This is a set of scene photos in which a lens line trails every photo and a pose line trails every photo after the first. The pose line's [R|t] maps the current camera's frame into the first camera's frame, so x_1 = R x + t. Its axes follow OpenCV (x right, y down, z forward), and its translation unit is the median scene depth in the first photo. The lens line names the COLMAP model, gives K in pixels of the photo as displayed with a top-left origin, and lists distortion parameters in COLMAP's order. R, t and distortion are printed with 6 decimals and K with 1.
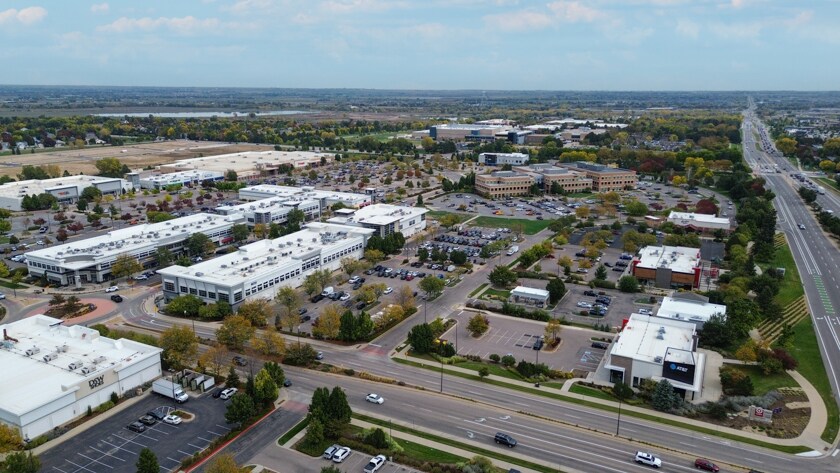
lens RADIAL K [[590.4, 0, 416.2], [0, 590.4, 238.5], [0, 0, 1]] dist [0.079434, -0.077639]
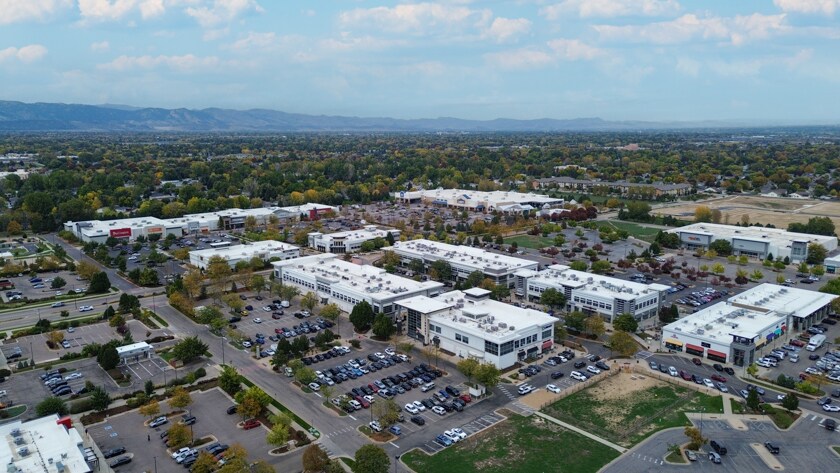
lens RADIAL K [[590.4, 0, 416.9], [0, 590.4, 241.2], [0, 0, 1]] dist [0.079434, -0.077639]
pose [[-0.365347, 0.174196, -0.914427, 0.638648], [-0.220509, 0.938180, 0.266823, -0.314799], [0.904377, 0.299123, -0.304349, 1.208464]]
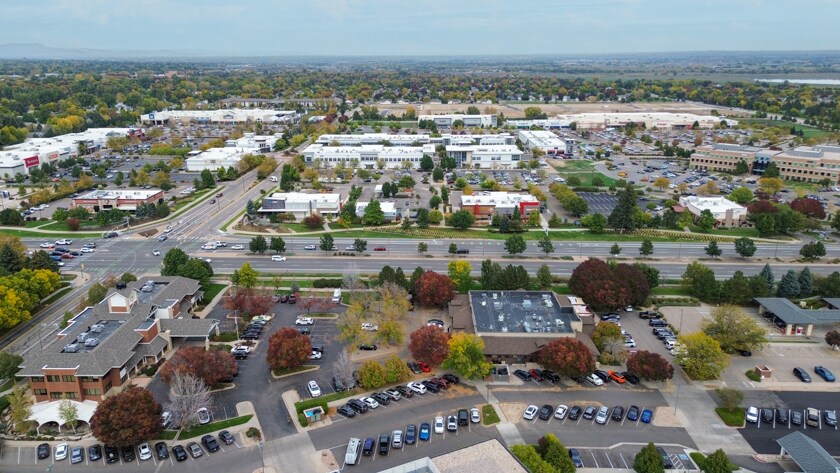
lens RADIAL K [[590.4, 0, 419.9], [0, 590.4, 237.0], [0, 0, 1]] dist [0.079434, -0.077639]
pose [[0.453038, 0.257218, -0.853578, 1.160724], [-0.213402, 0.960925, 0.176302, -0.058539], [0.865573, 0.102283, 0.490226, 0.247975]]
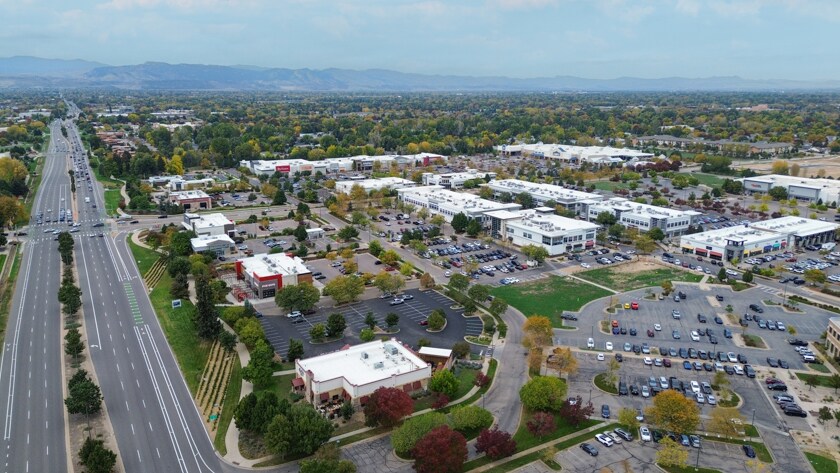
lens RADIAL K [[590.4, 0, 417.5], [0, 590.4, 245.2], [0, 0, 1]] dist [0.079434, -0.077639]
pose [[-0.530570, 0.215383, -0.819820, 0.935344], [-0.203991, 0.906309, 0.370124, -0.353349], [0.822729, 0.363613, -0.436924, 1.372764]]
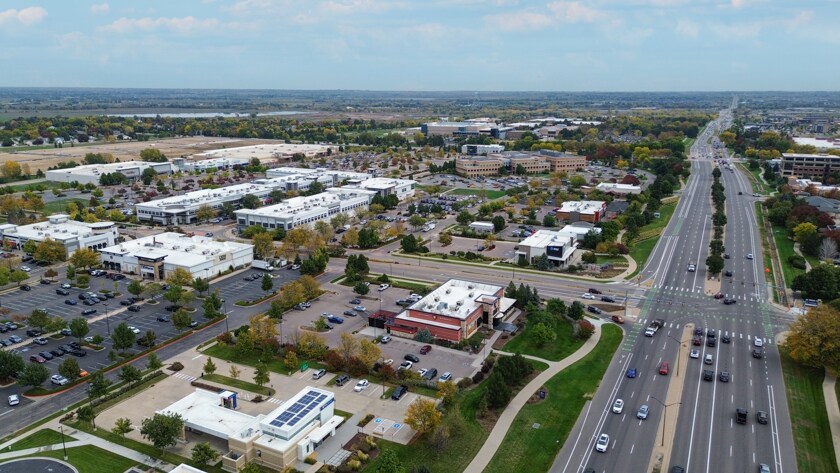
lens RADIAL K [[590.4, 0, 416.5], [0, 590.4, 232.3], [0, 0, 1]] dist [0.079434, -0.077639]
pose [[0.999948, -0.004116, 0.009313, 0.008731], [0.004224, 0.999925, -0.011532, 0.091705], [-0.009265, 0.011571, 0.999890, -0.363119]]
